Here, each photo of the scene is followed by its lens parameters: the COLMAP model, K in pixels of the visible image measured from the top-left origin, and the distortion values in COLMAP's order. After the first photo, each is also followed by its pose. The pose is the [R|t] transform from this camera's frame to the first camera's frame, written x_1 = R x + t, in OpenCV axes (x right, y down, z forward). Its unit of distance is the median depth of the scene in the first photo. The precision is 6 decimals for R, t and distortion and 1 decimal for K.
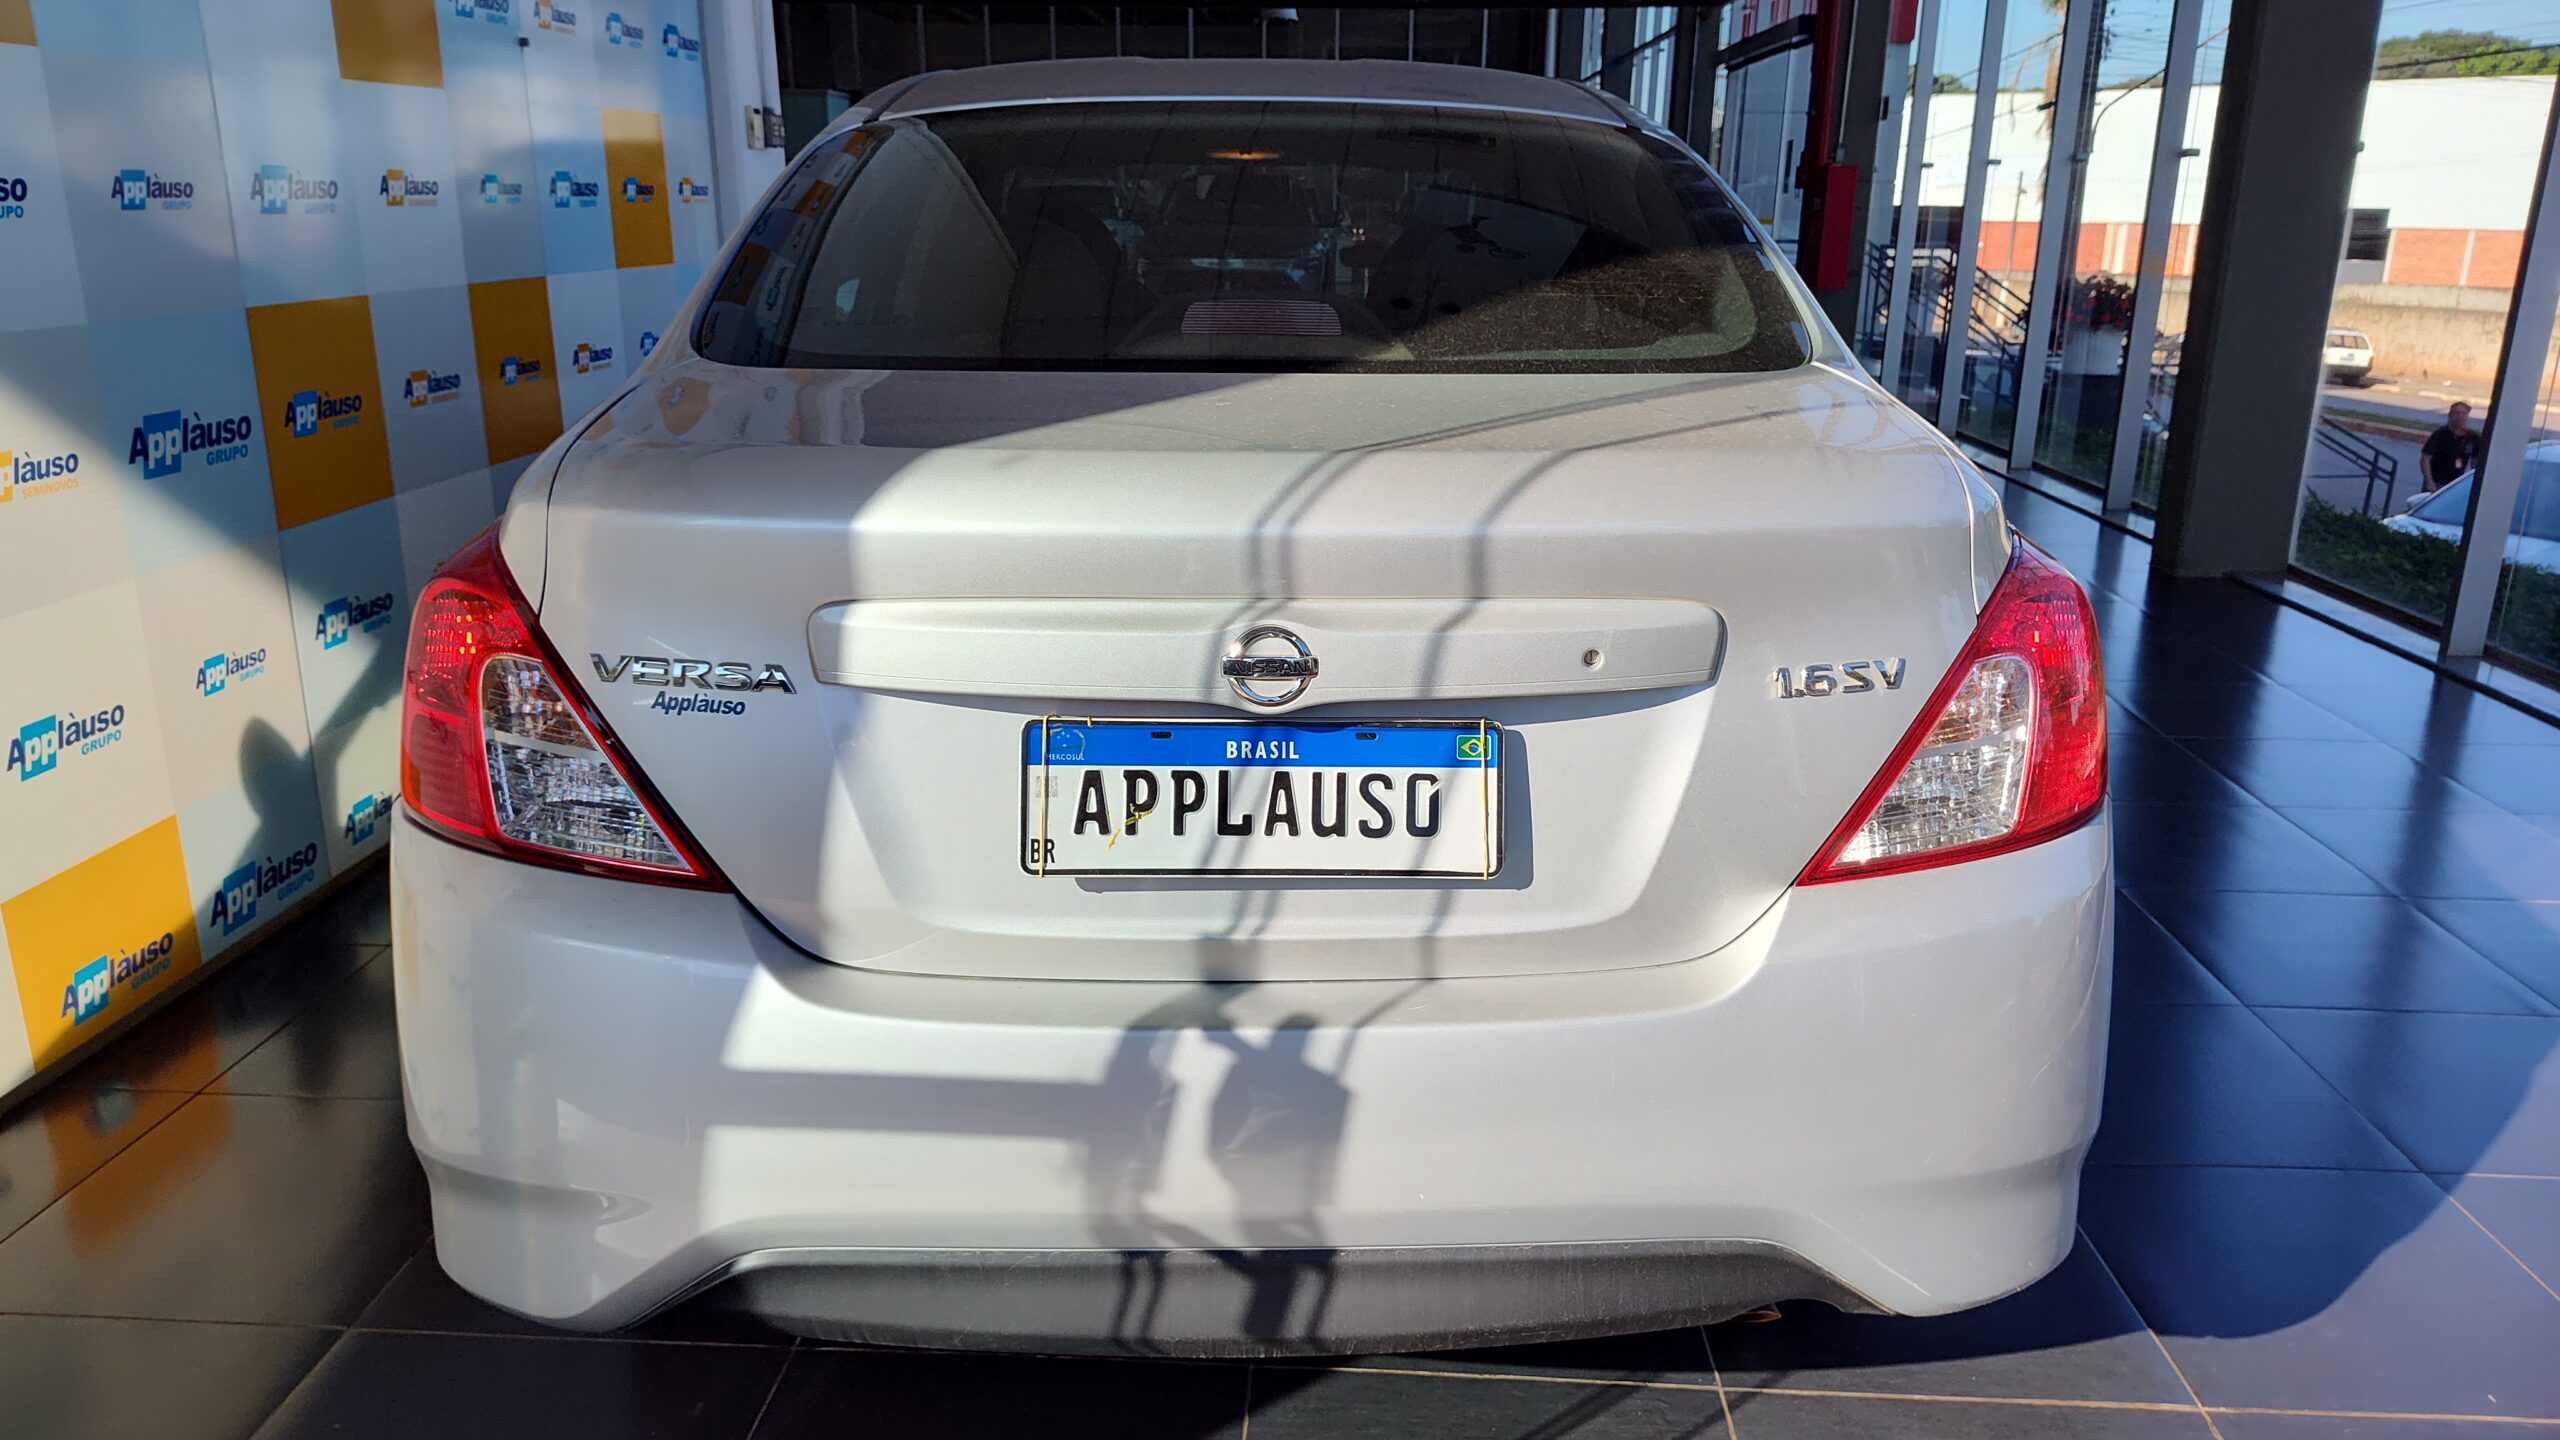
lens RADIAL K [[1776.4, 0, 1294.6], [0, 1776.4, 716.0], [0, 0, 1]] dist [-0.006235, -0.003783]
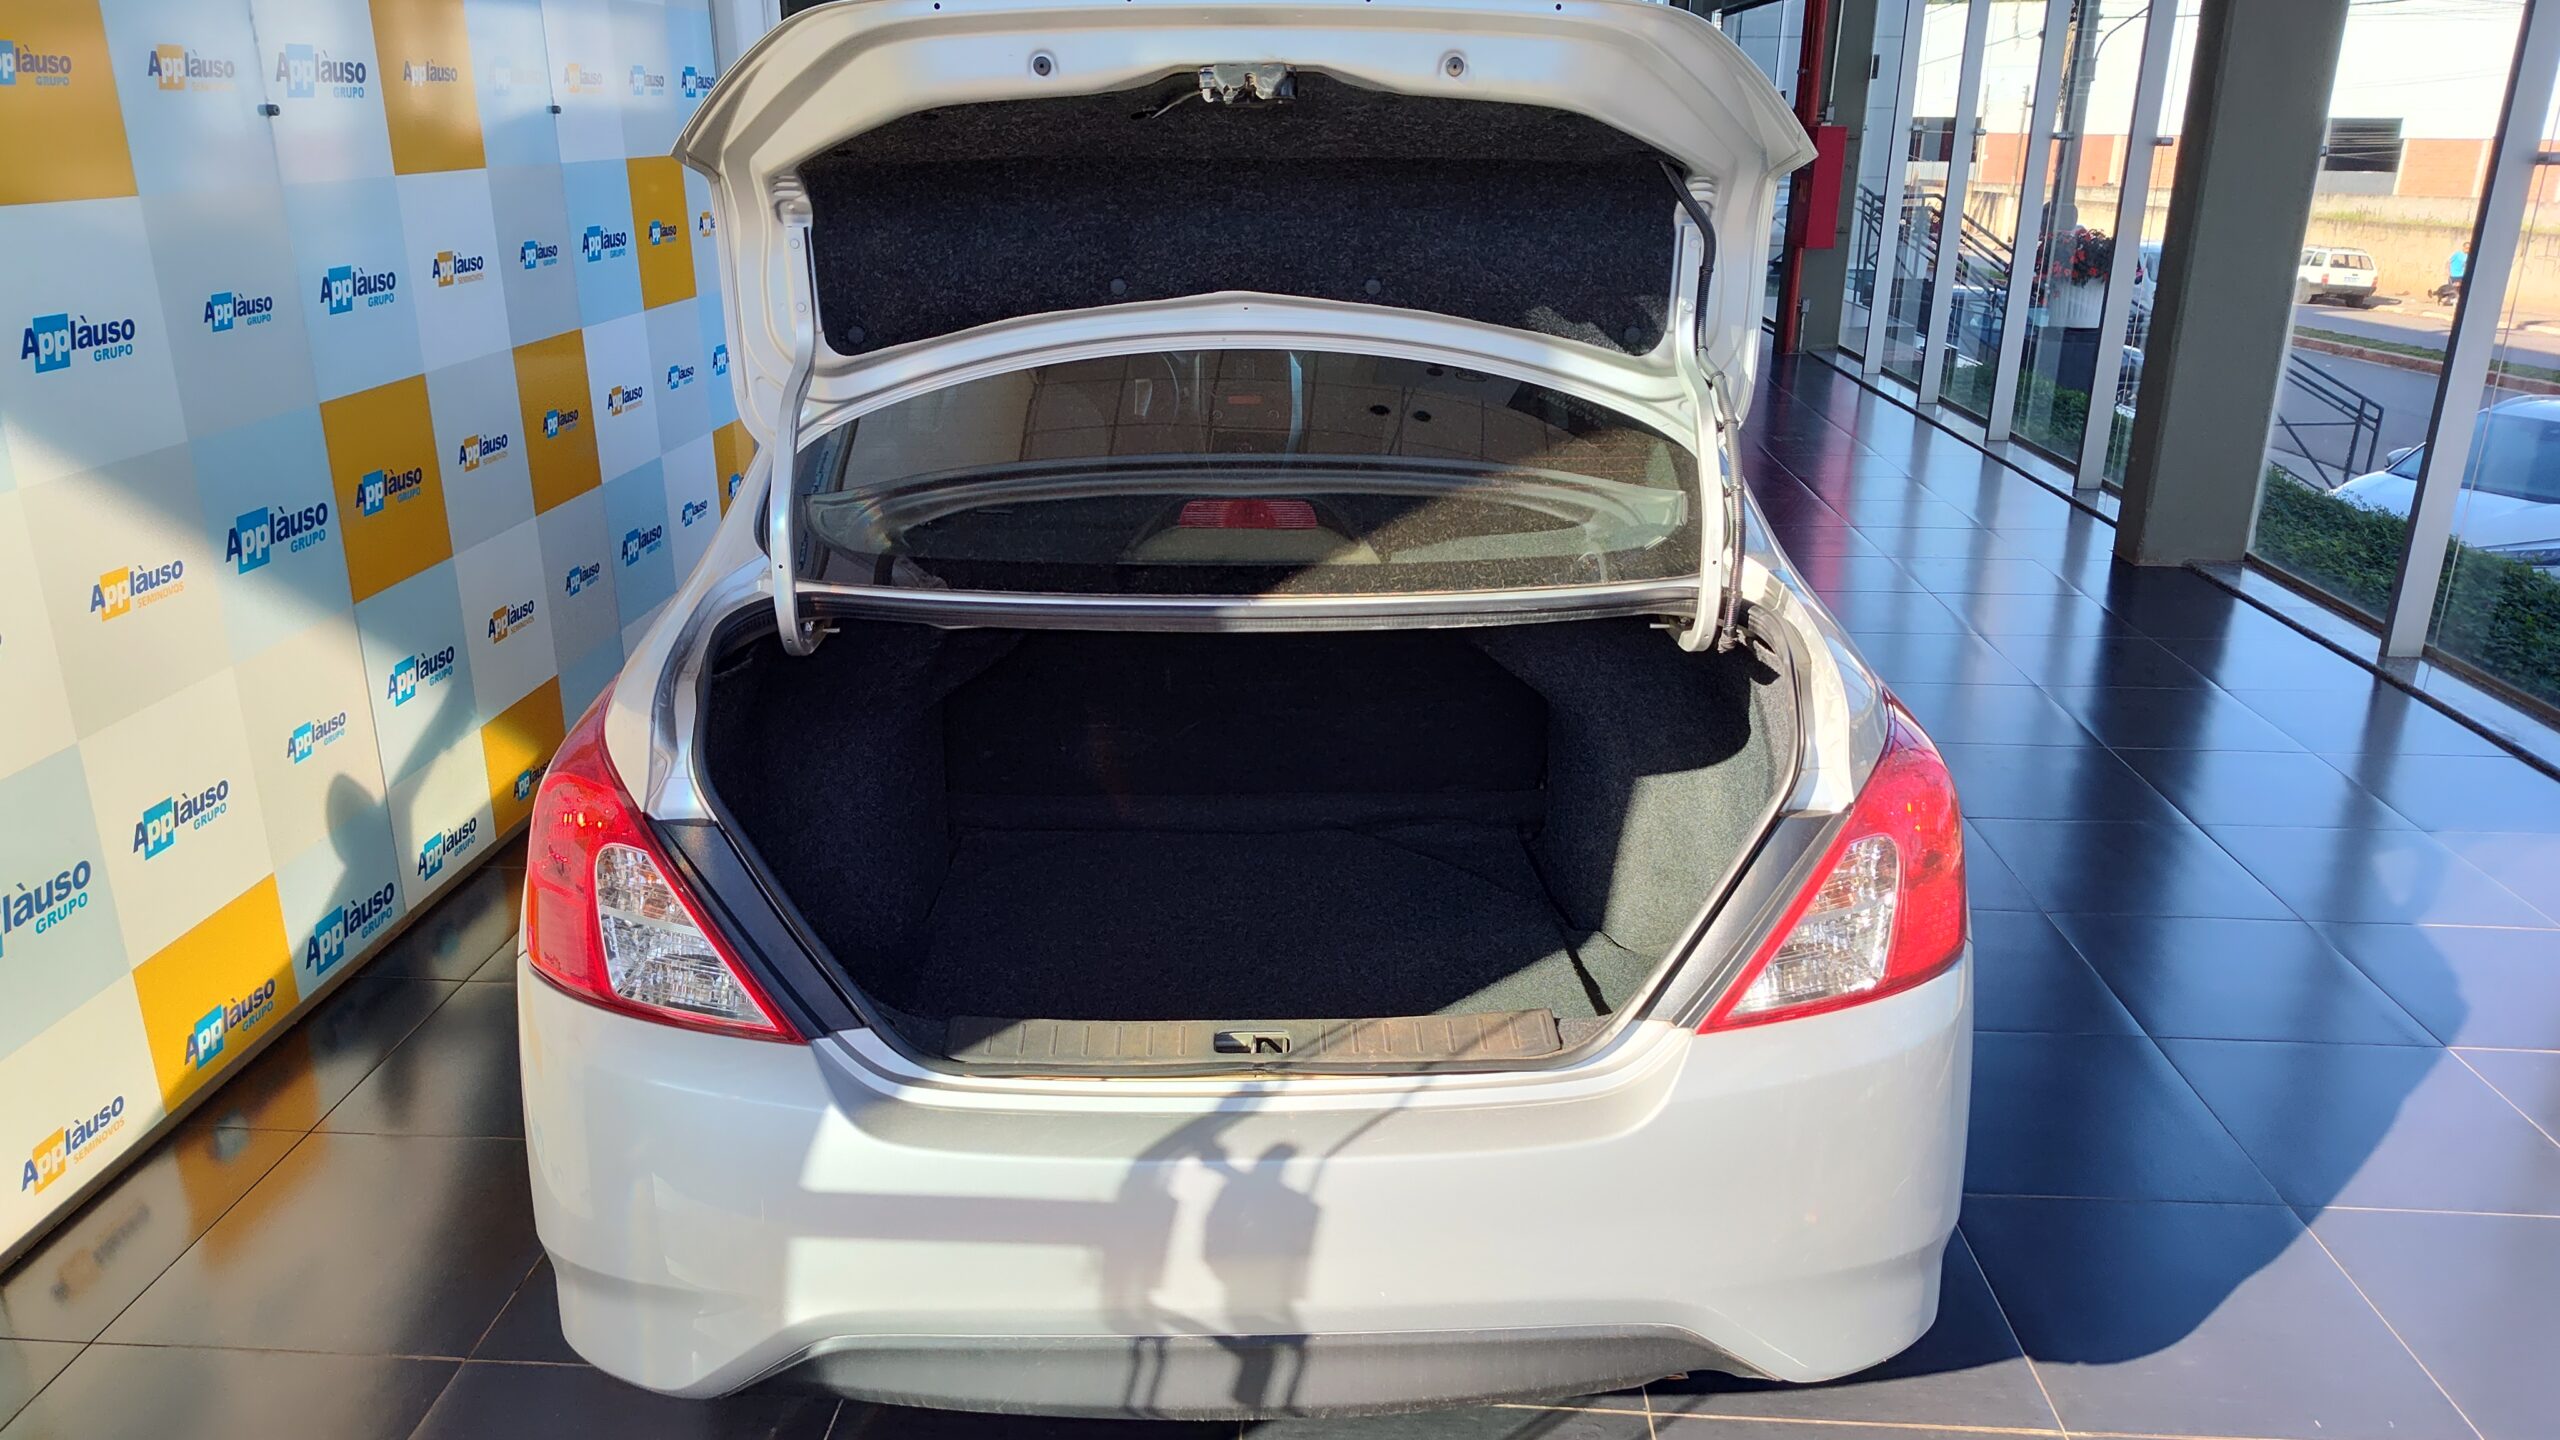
lens RADIAL K [[1762.2, 0, 1280.0], [0, 1762.2, 720.0], [0, 0, 1]] dist [-0.000291, -0.001310]
pose [[0.999963, -0.002755, -0.008130, 0.006853], [0.003144, 0.998832, 0.048206, -0.088024], [0.007988, -0.048230, 0.998804, -0.089008]]
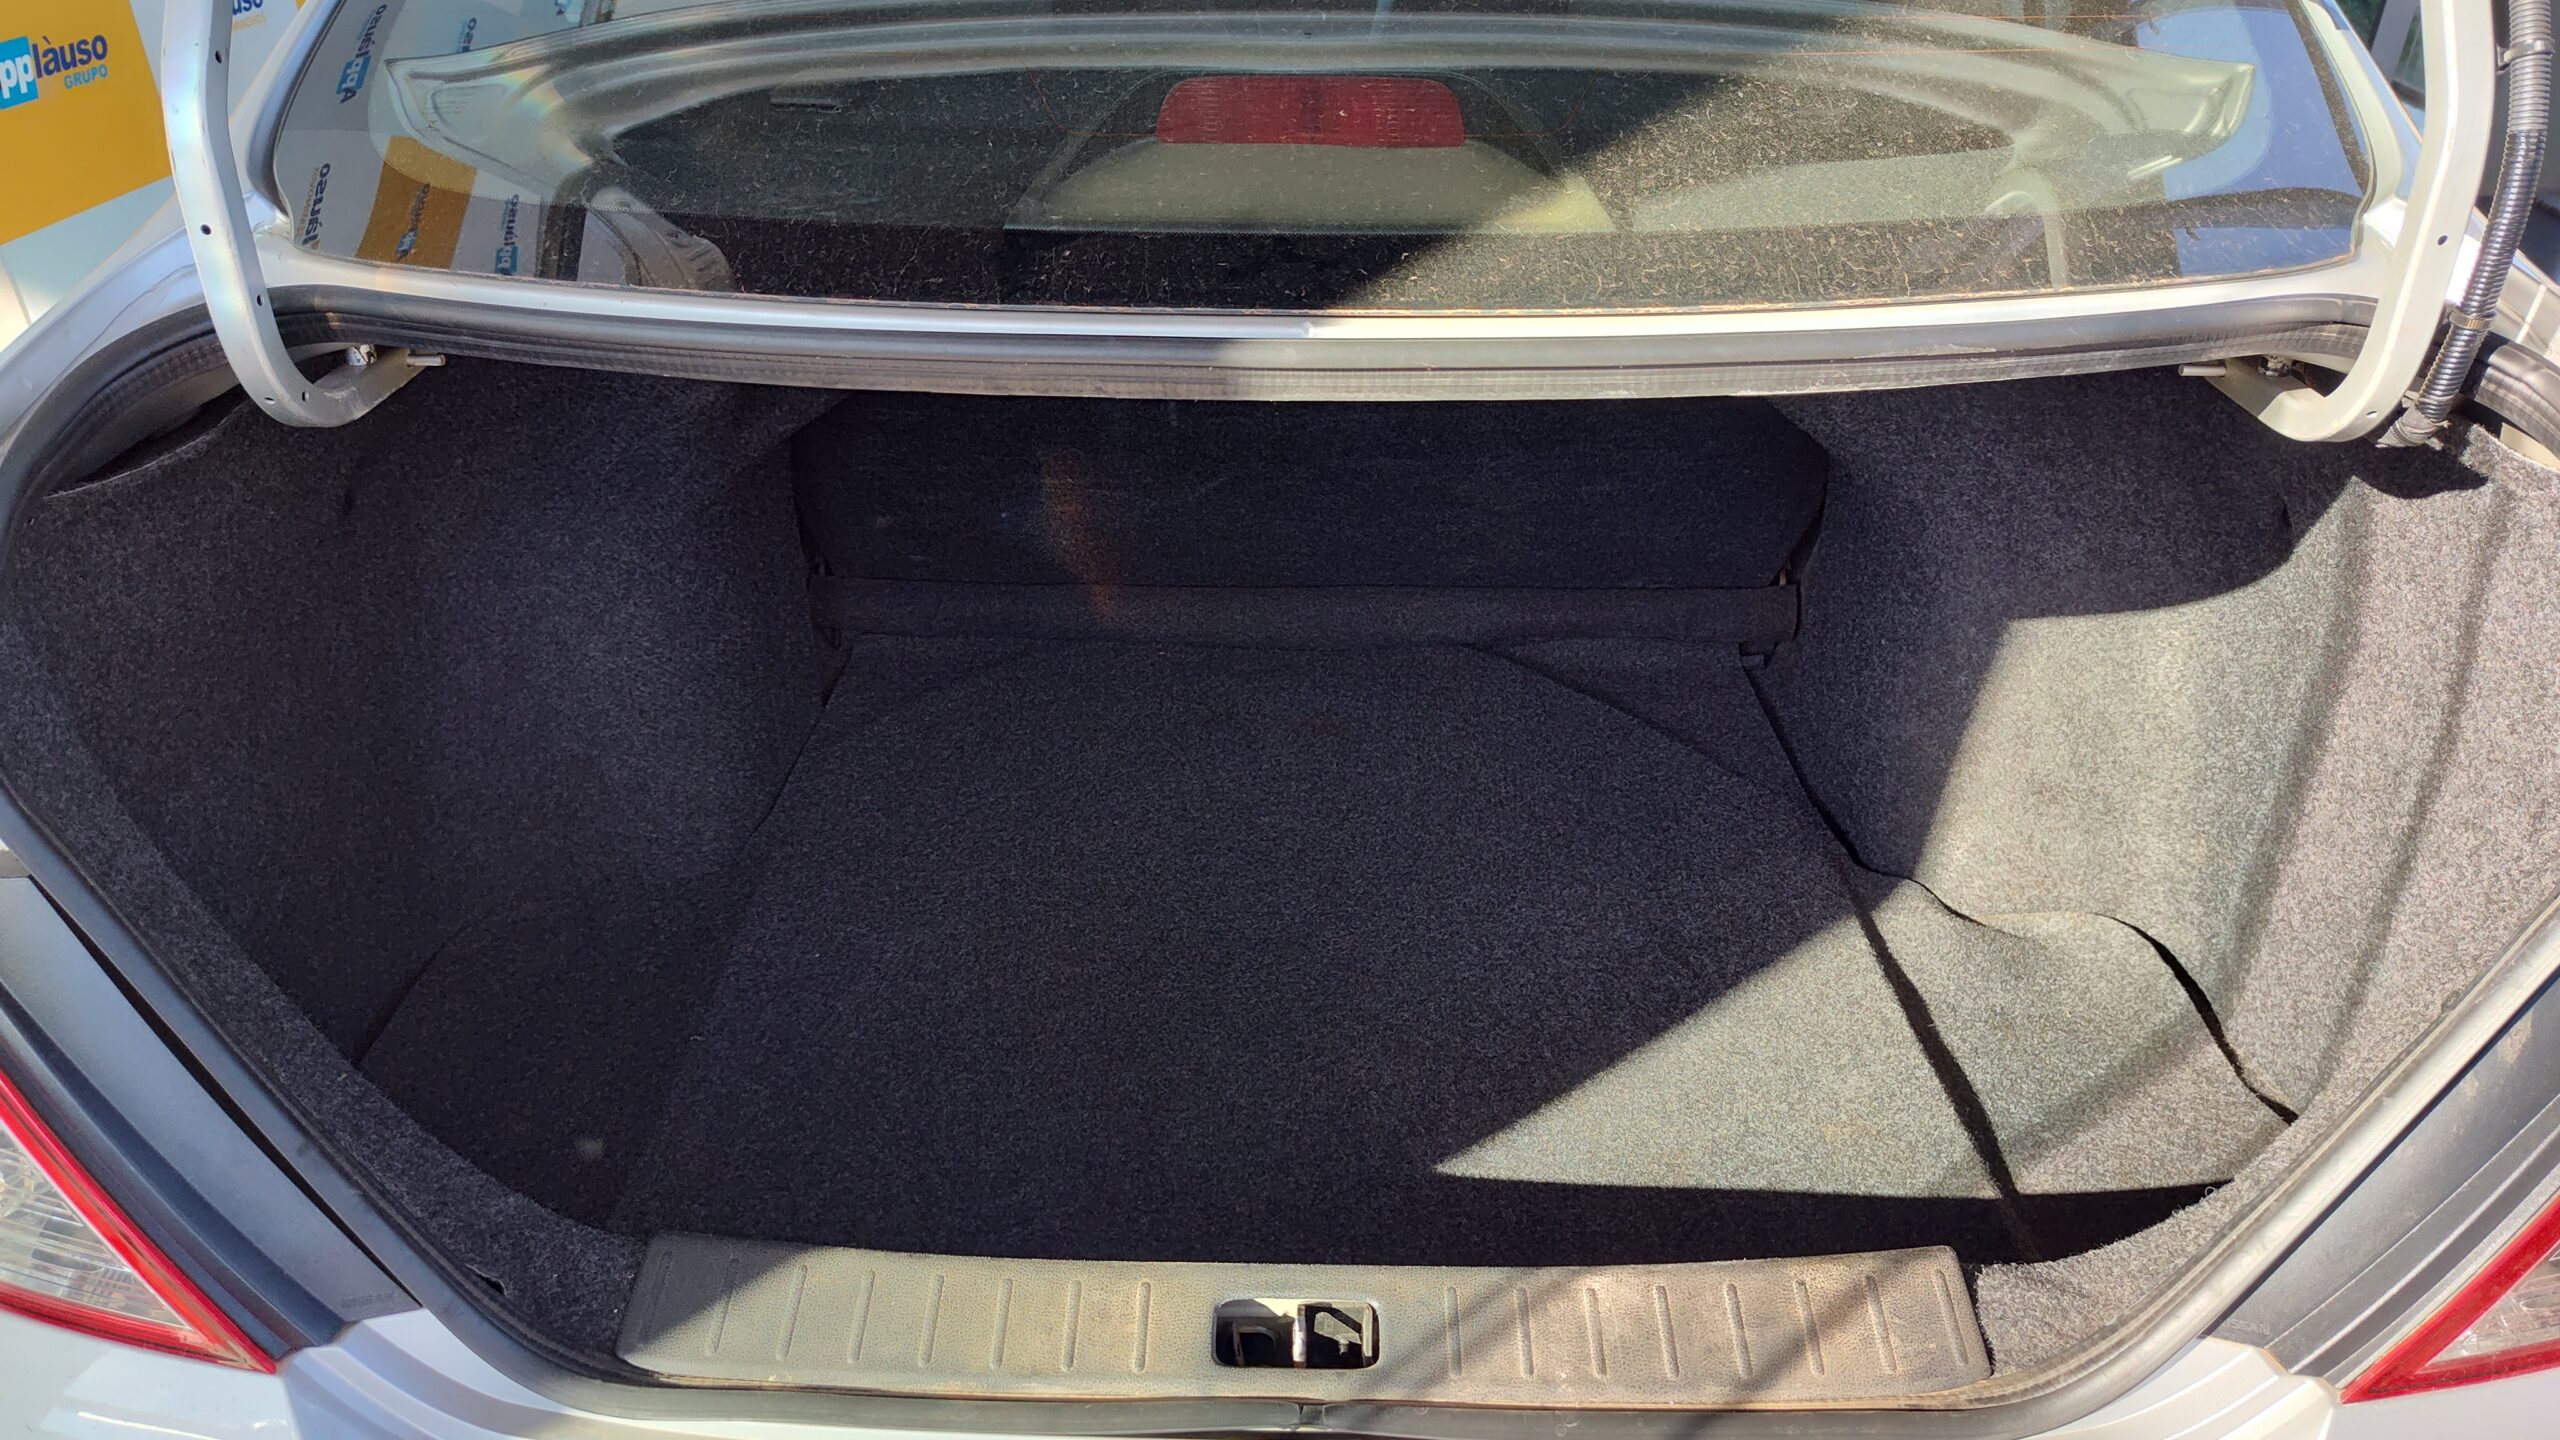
lens RADIAL K [[1786.9, 0, 1274.5], [0, 1786.9, 726.0], [0, 0, 1]] dist [0.002684, -0.000429]
pose [[0.998749, 0.018456, -0.046475, -0.000187], [-0.005894, 0.966369, 0.257093, -0.110882], [0.049657, -0.256497, 0.965269, 0.263328]]
